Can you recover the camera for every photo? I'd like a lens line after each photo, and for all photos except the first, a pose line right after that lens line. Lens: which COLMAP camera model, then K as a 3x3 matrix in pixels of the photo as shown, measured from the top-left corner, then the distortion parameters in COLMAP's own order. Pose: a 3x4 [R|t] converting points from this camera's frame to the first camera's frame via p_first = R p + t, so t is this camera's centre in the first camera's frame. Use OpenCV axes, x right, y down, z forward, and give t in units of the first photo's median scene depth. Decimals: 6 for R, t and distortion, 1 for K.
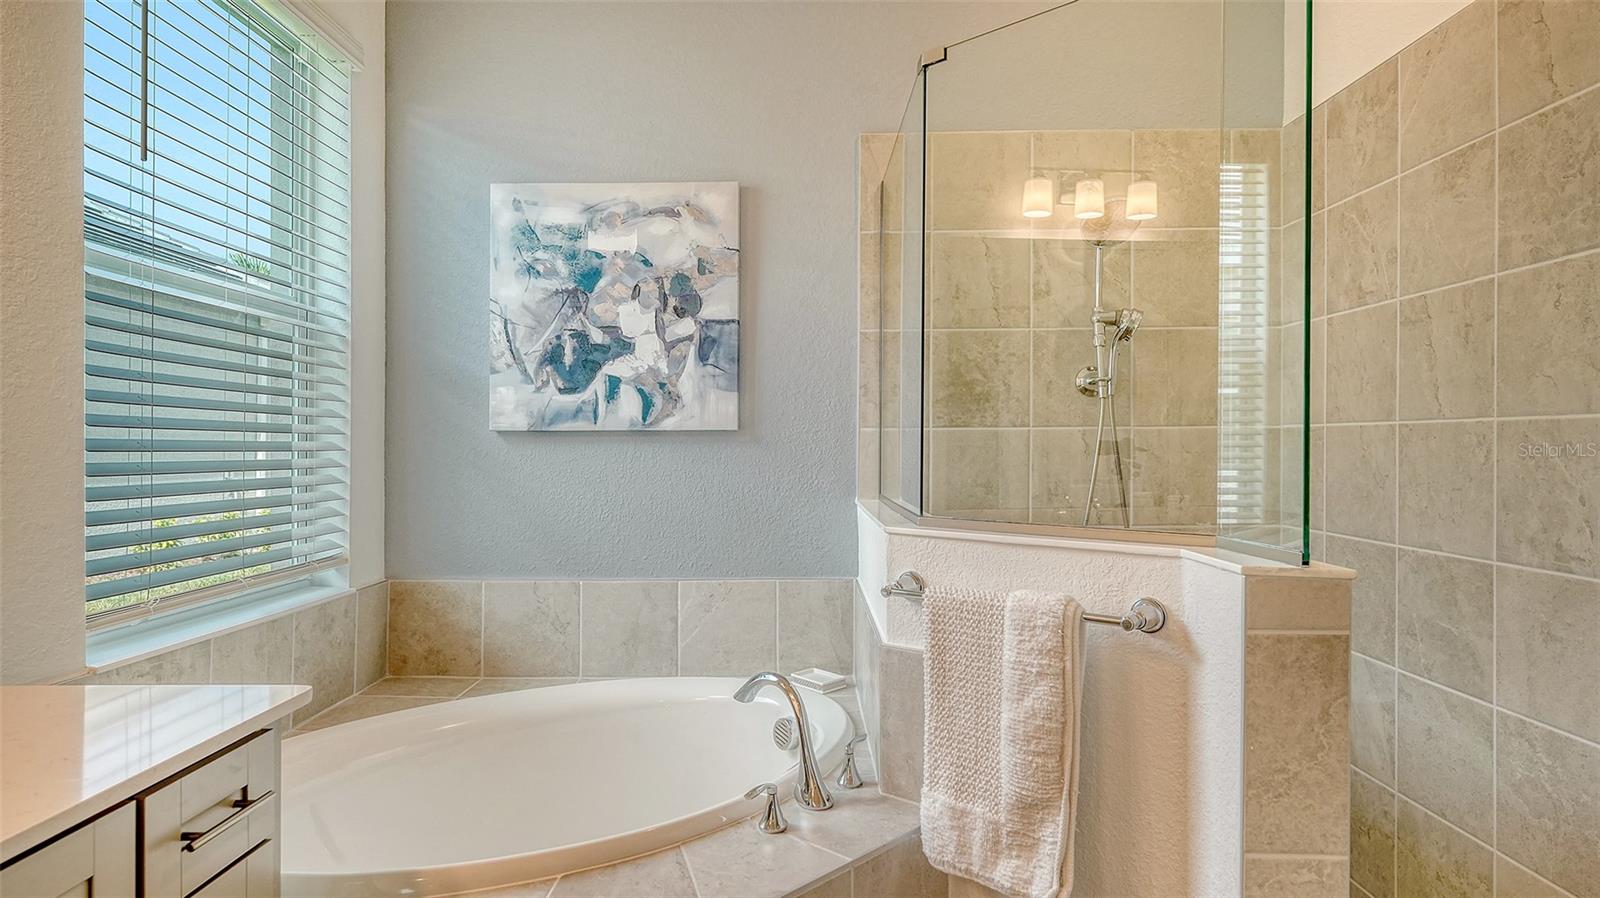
lens RADIAL K [[870.4, 0, 798.7], [0, 870.4, 447.0], [0, 0, 1]] dist [0.001487, 0.000004]
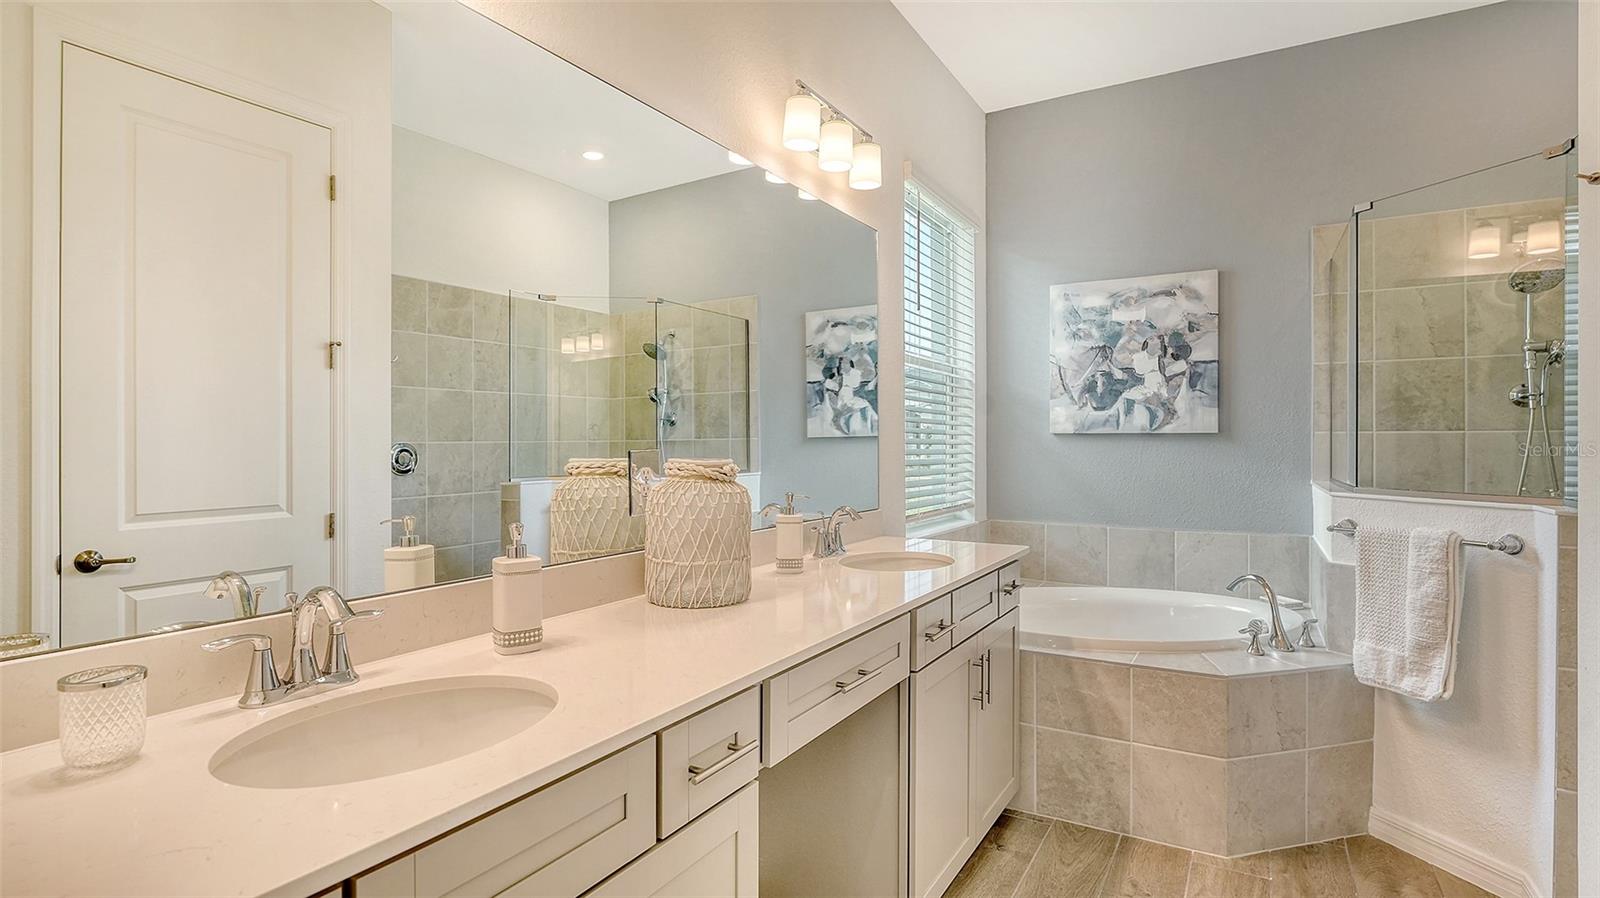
lens RADIAL K [[784.7, 0, 801.6], [0, 784.7, 426.9], [0, 0, 1]] dist [-0.005483, -0.001134]
pose [[0.869763, -0.003955, -0.493454, -0.028167], [-0.006480, 0.999790, -0.019434, 0.001326], [0.493428, 0.020101, 0.869555, -0.554190]]
